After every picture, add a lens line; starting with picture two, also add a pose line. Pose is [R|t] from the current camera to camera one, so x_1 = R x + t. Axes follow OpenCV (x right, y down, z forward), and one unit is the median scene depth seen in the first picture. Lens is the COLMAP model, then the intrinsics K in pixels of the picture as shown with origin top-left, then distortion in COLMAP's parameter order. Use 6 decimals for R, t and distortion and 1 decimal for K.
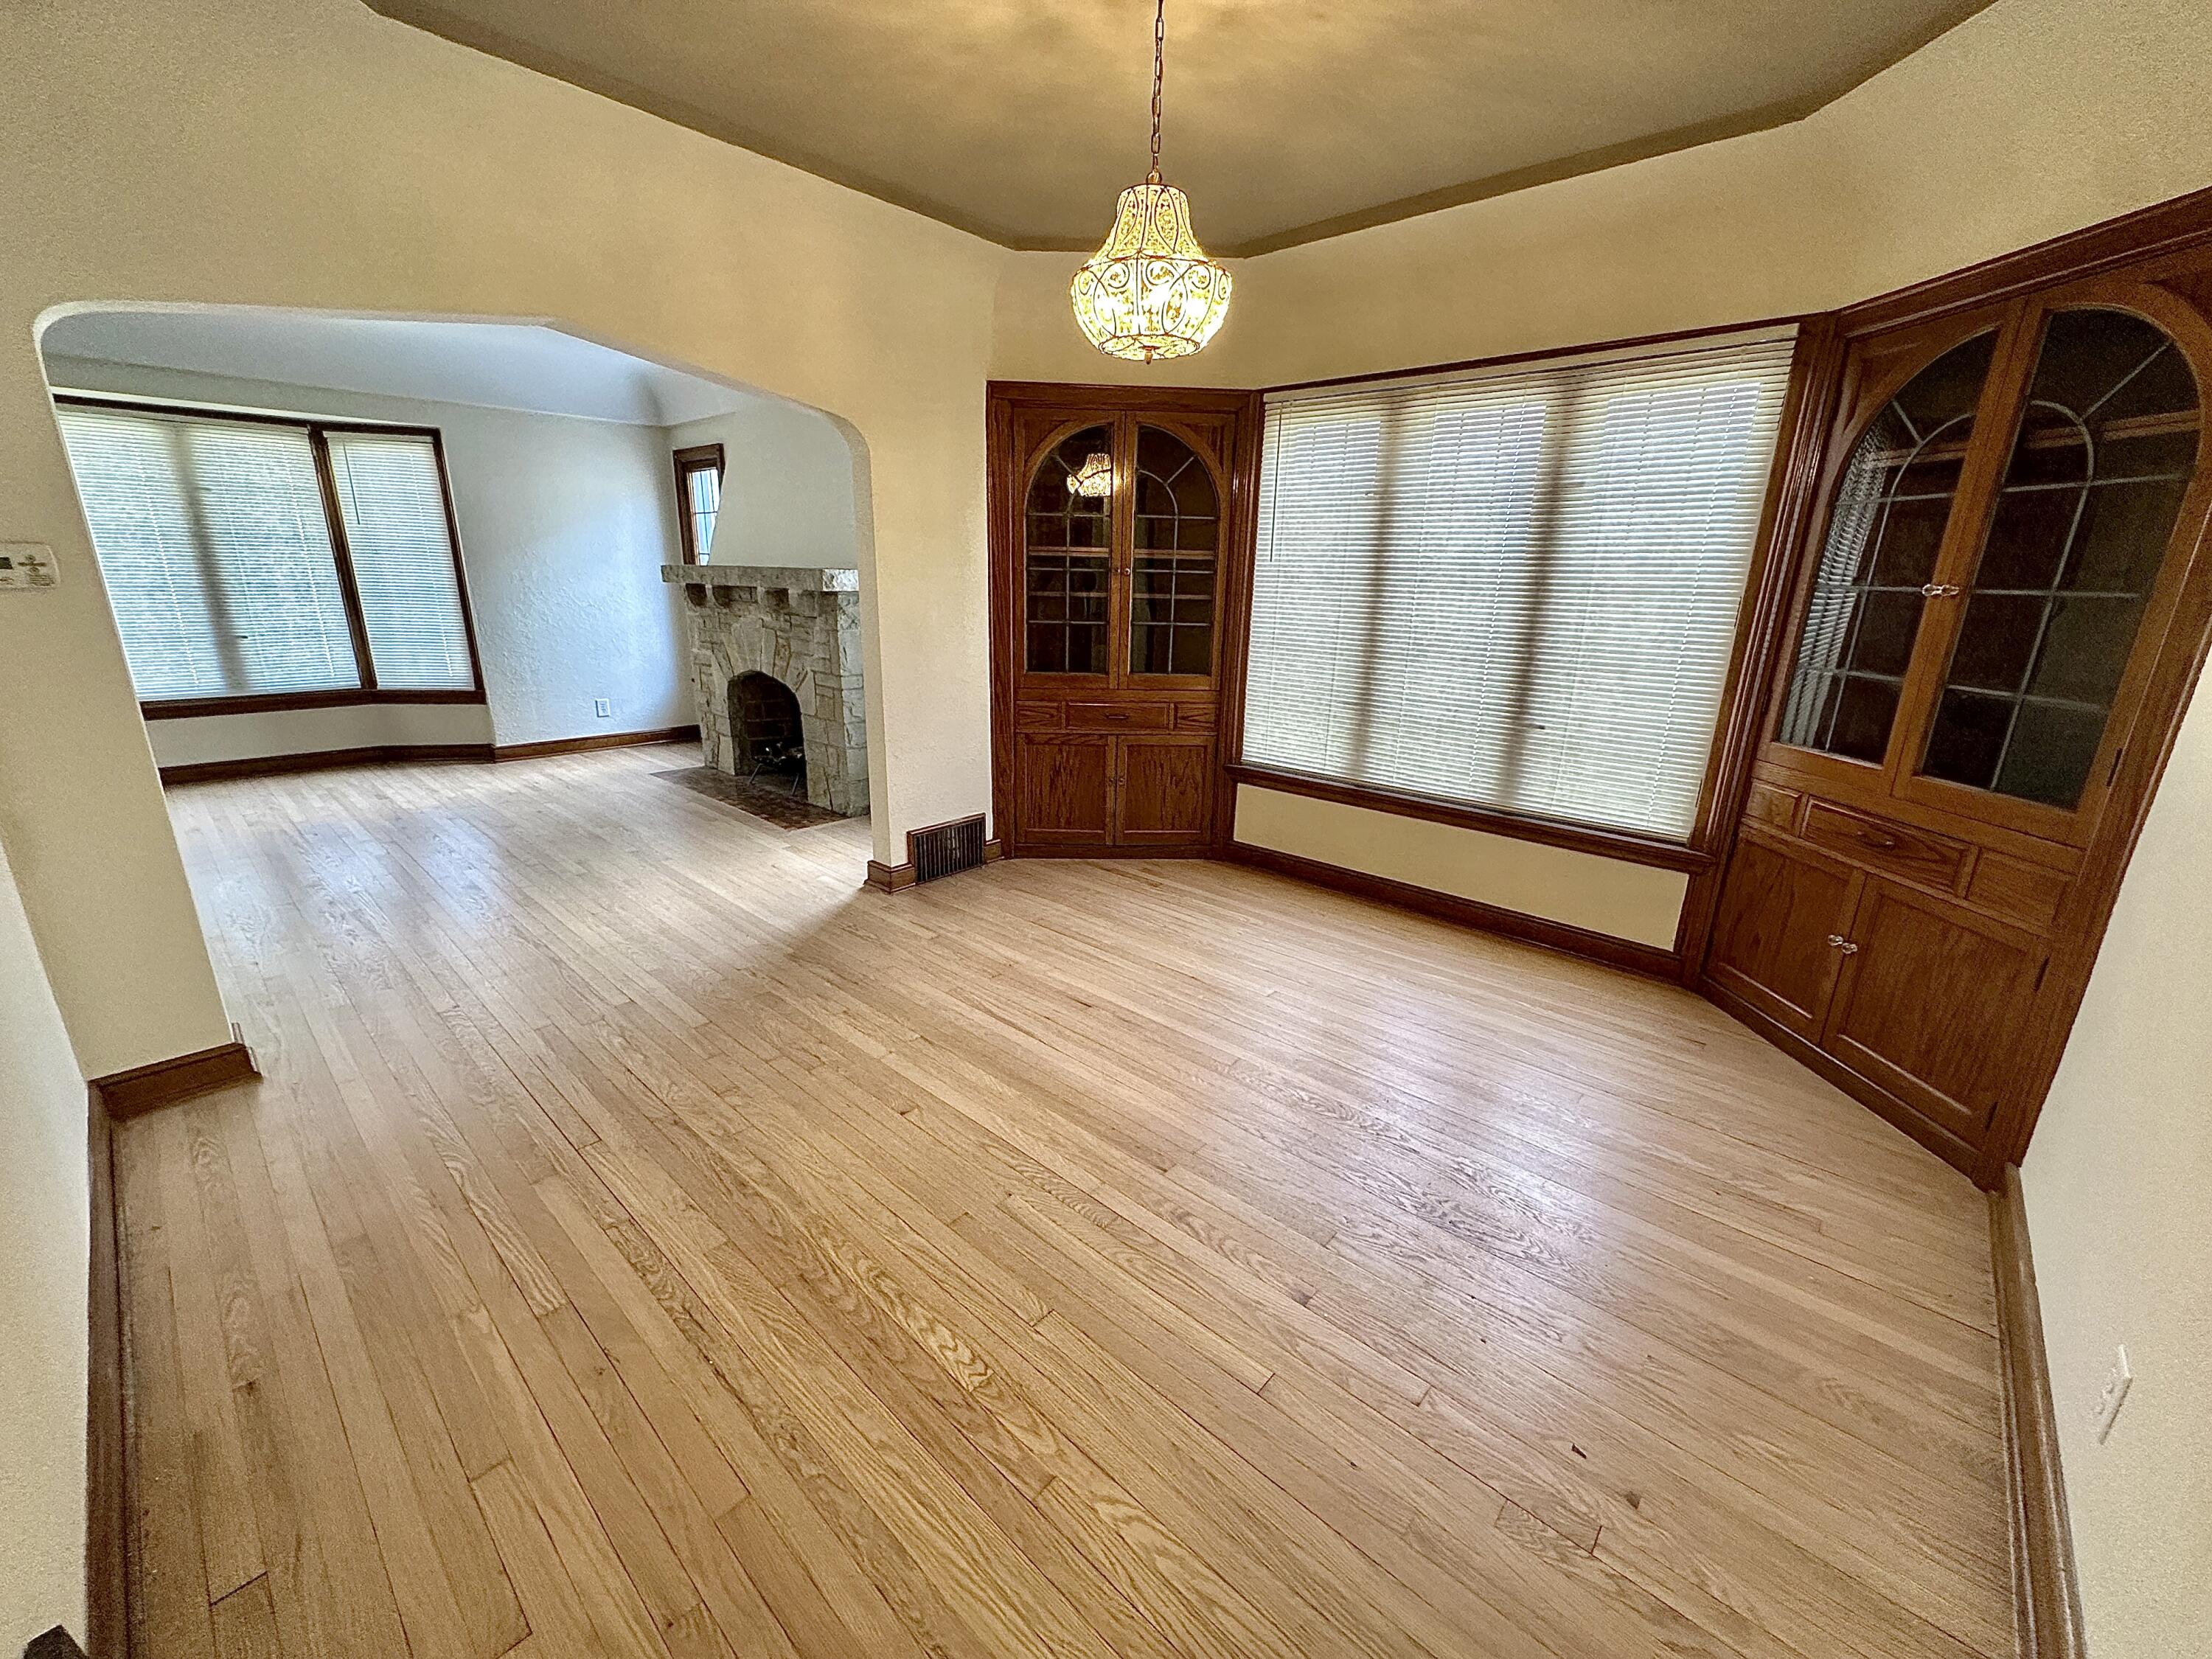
lens RADIAL K [[889.3, 0, 1101.6], [0, 889.3, 839.3], [0, 0, 1]] dist [-0.004951, 0.000609]
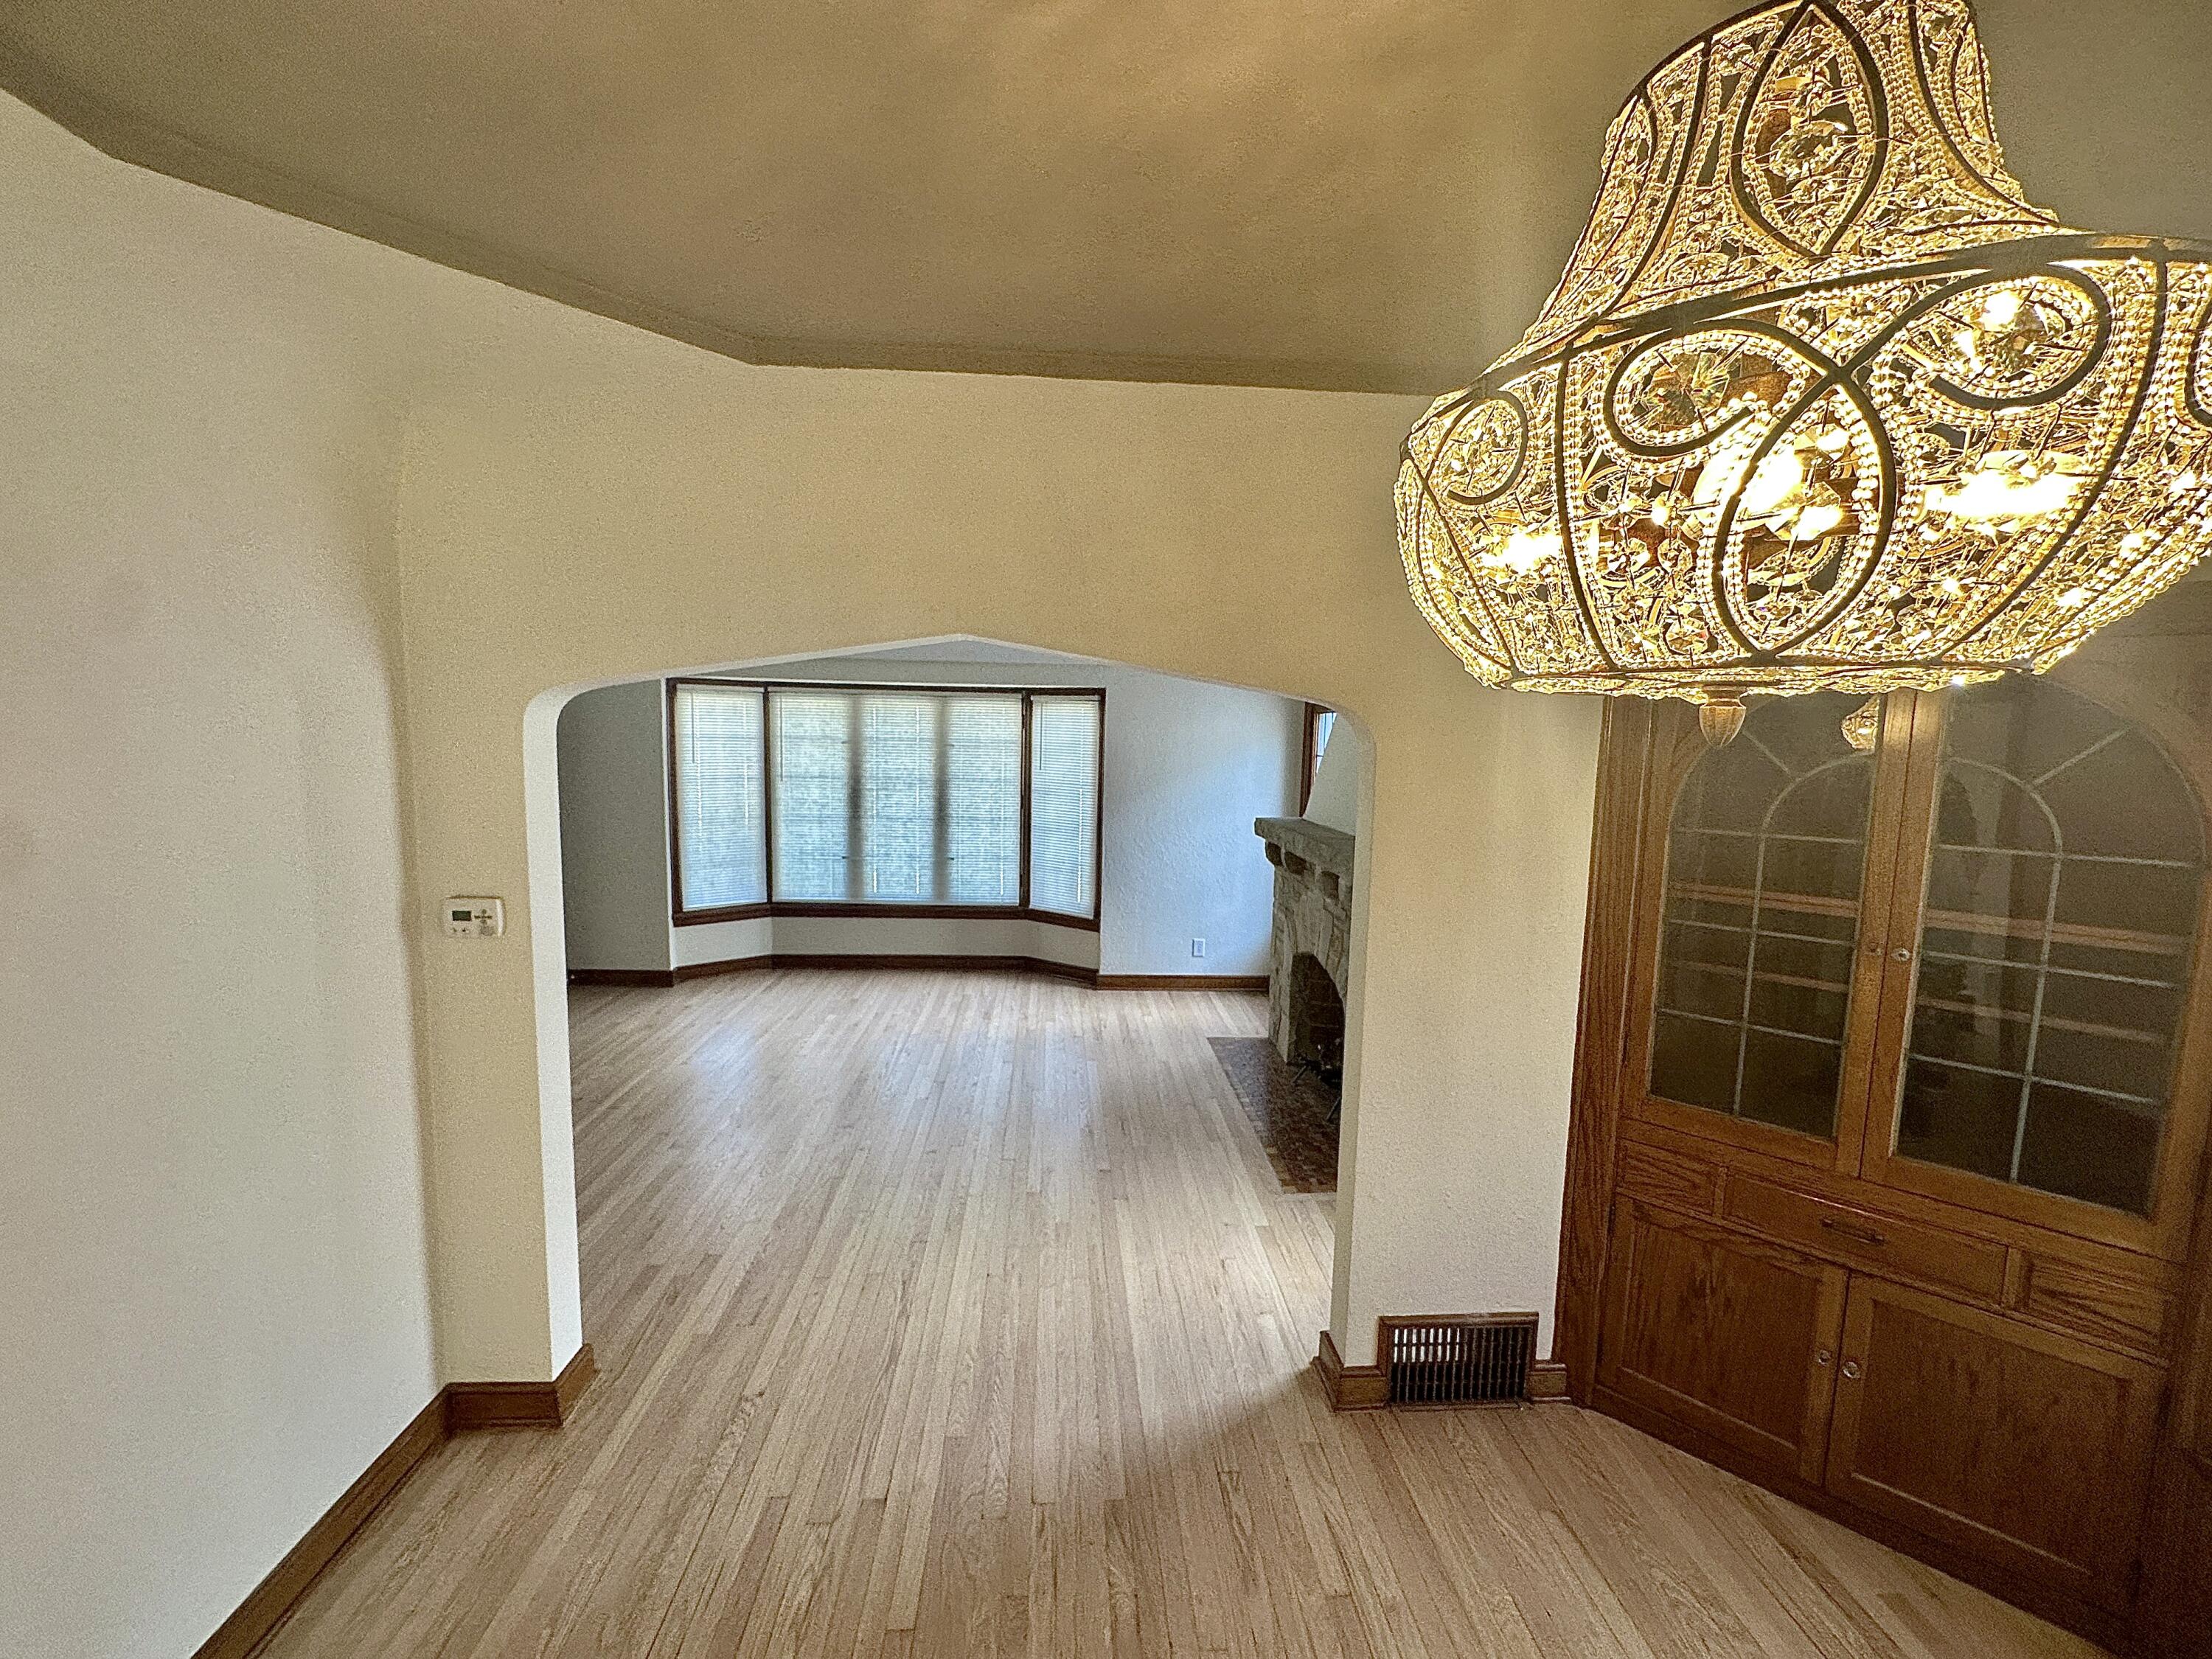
lens RADIAL K [[889.3, 0, 1108.5], [0, 889.3, 837.7], [0, 0, 1]] dist [-0.004951, 0.000609]
pose [[0.715252, 0.071686, -0.695181, 0.046657], [-0.205210, 0.972419, -0.110860, -0.206007], [0.668060, 0.221951, 0.710235, 0.331732]]
